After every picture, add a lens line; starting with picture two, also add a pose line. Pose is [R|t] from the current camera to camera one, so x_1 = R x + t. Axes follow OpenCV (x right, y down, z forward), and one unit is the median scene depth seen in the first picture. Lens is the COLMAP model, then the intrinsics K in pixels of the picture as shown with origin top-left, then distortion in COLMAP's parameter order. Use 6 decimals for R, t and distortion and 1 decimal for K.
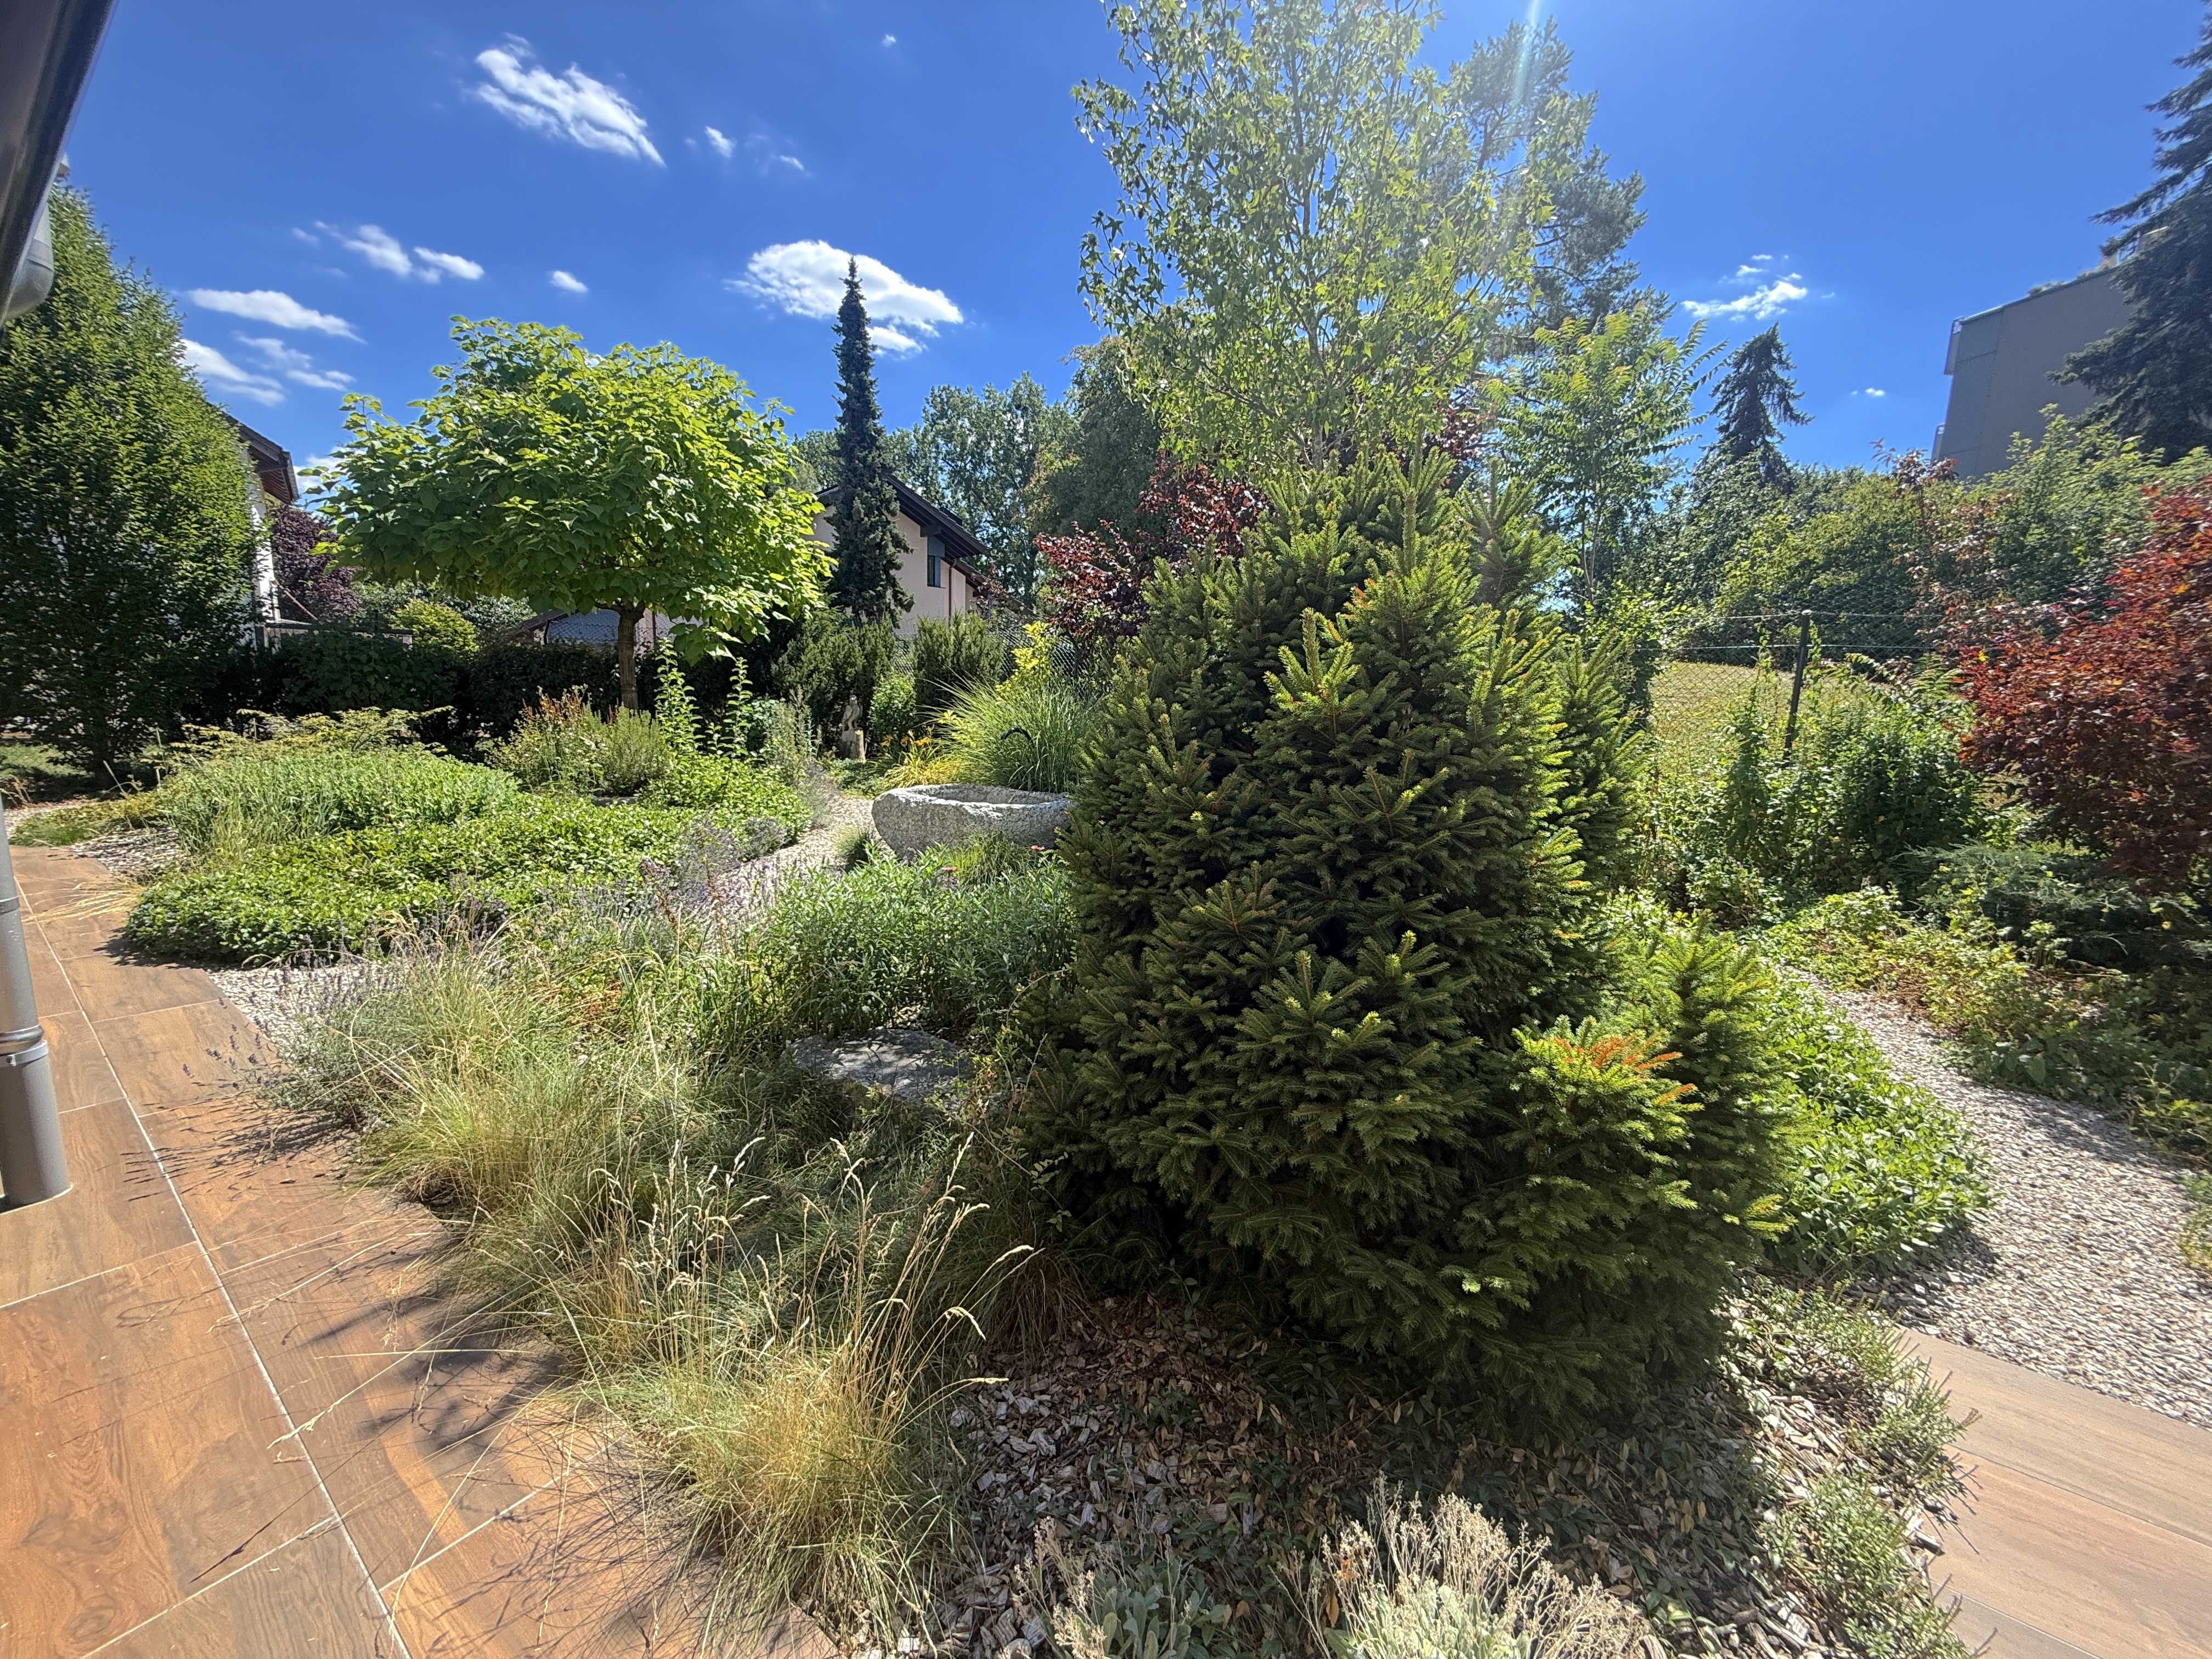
lens RADIAL K [[885.0, 0, 1105.7], [0, 885.0, 833.7], [0, 0, 1]] dist [-0.001778, -0.000962]
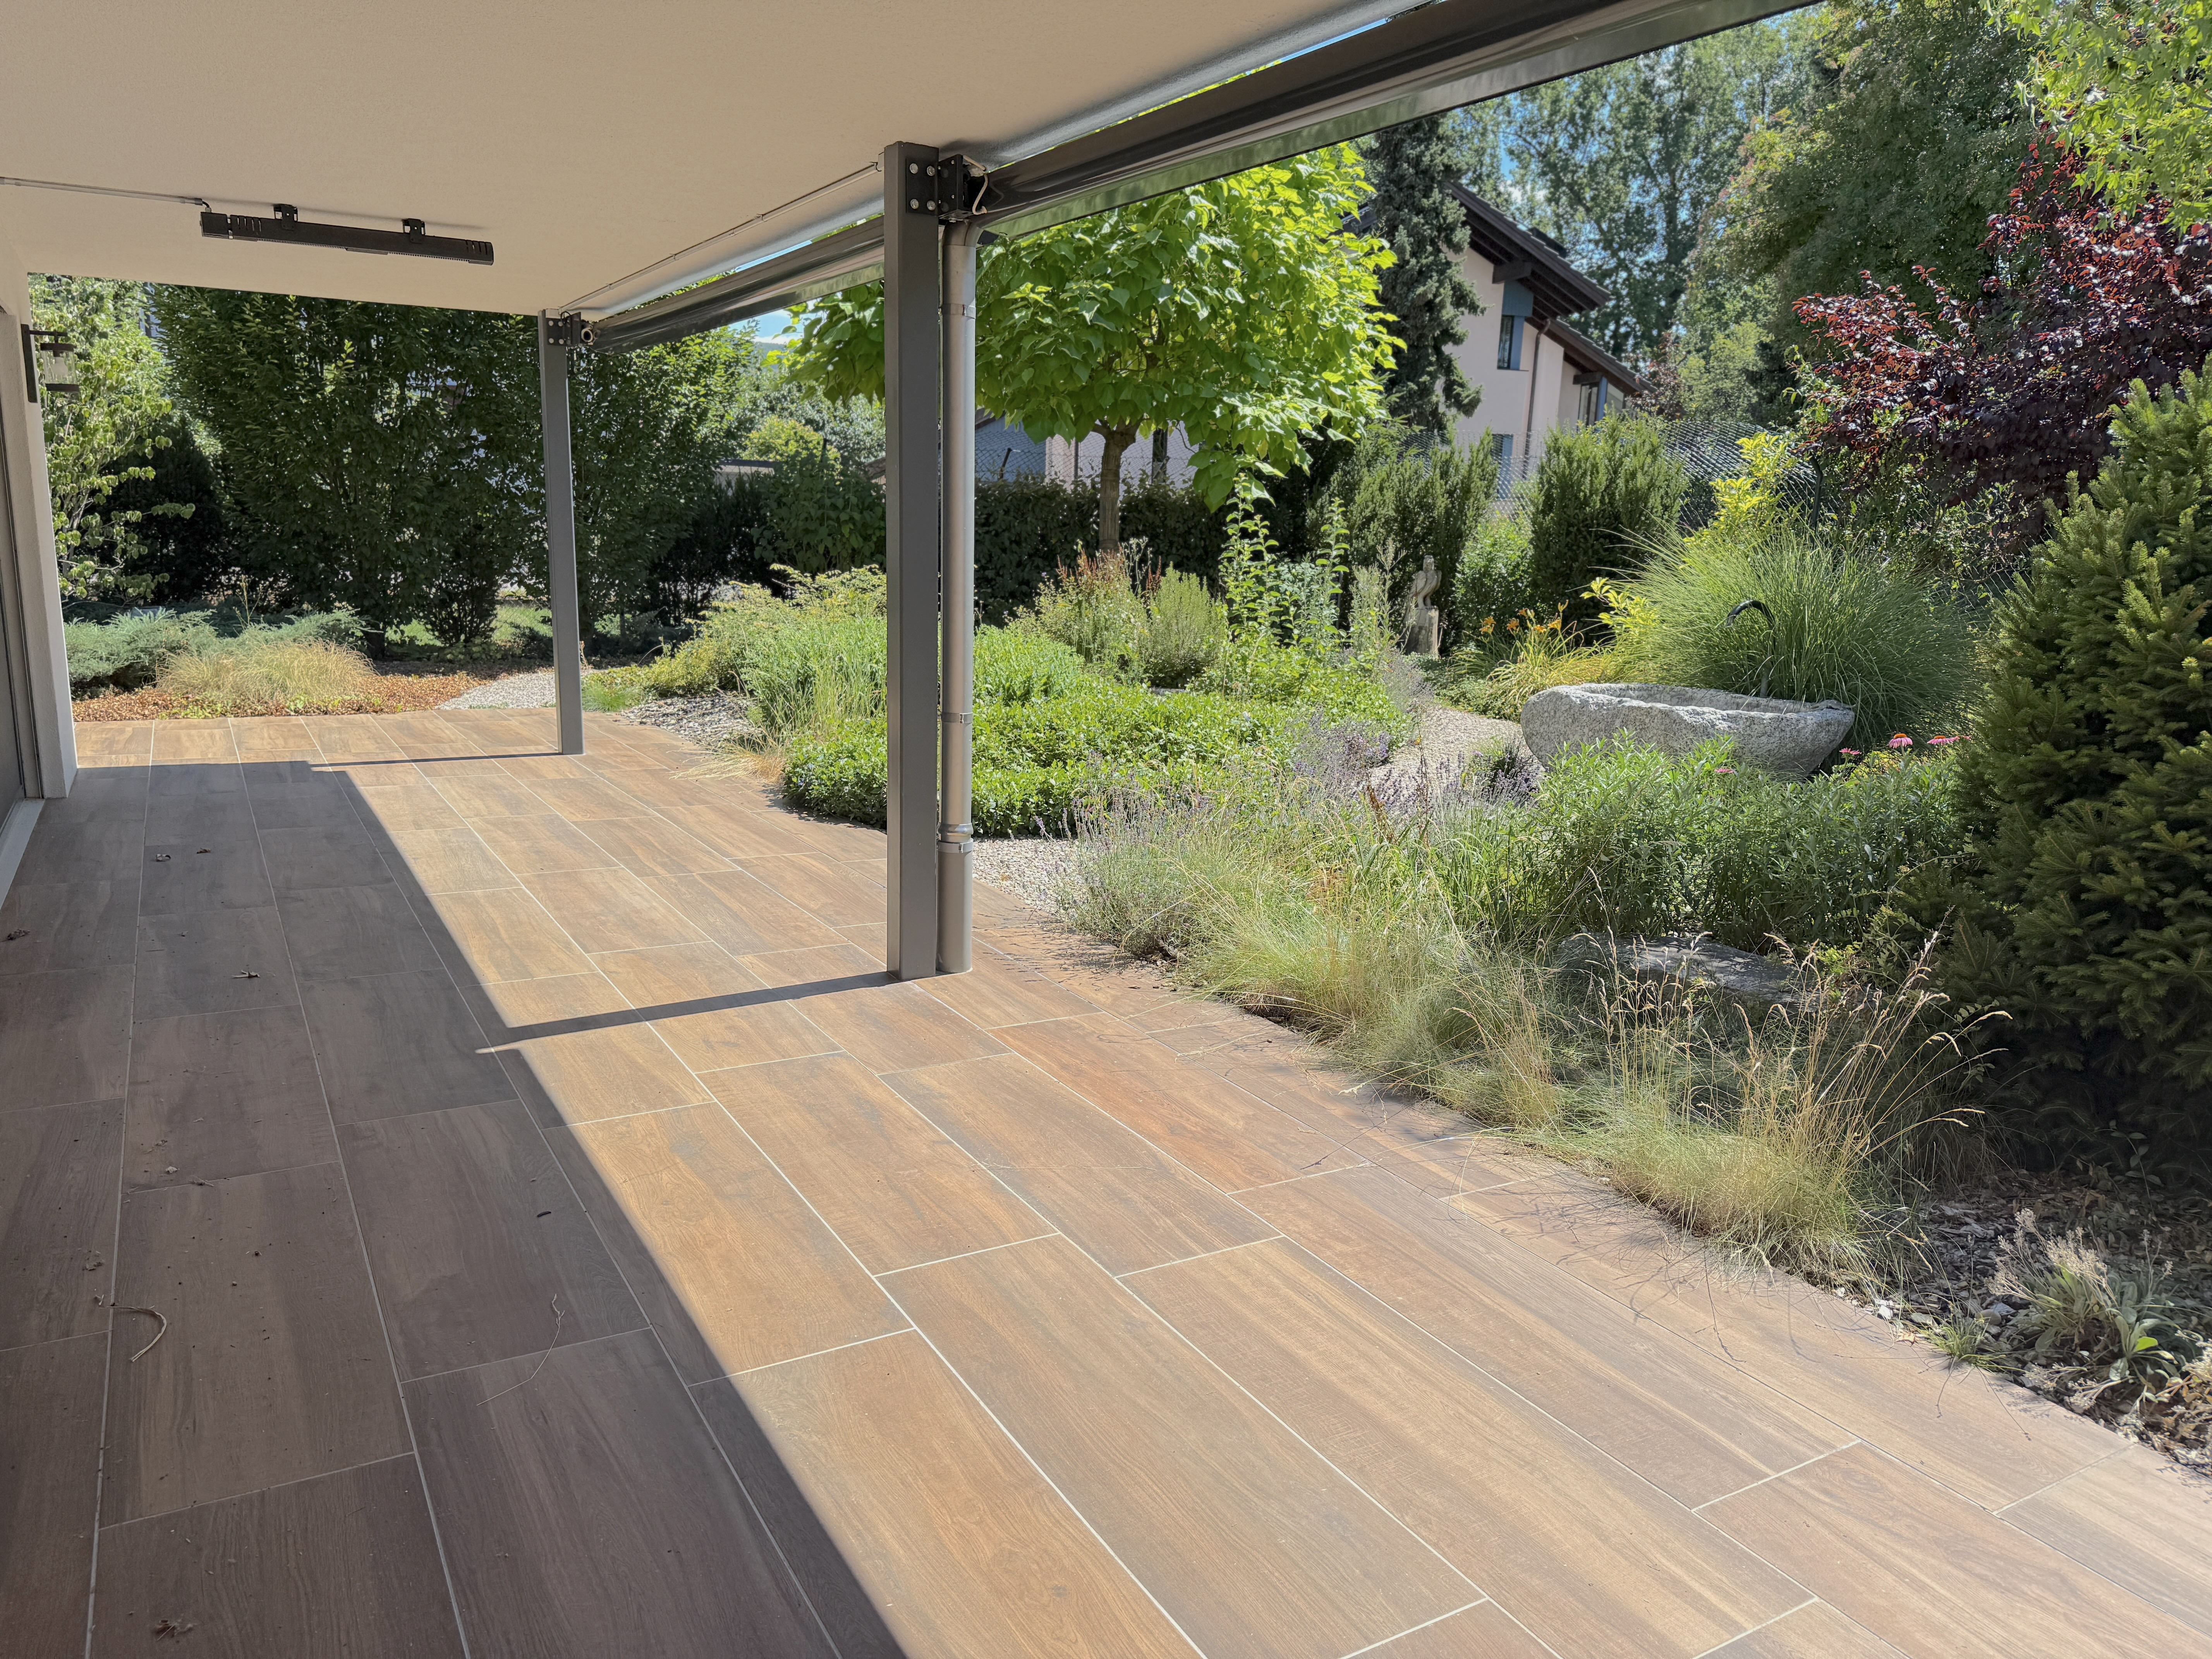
lens RADIAL K [[1558.2, 0, 1116.4], [0, 1558.2, 850.7], [0, 0, 1]] dist [0.046432, -0.036785]
pose [[0.921866, 0.078394, -0.379497, -0.048049], [-0.067616, 0.996841, 0.041669, 0.030147], [0.381565, -0.012754, 0.924254, -0.163529]]
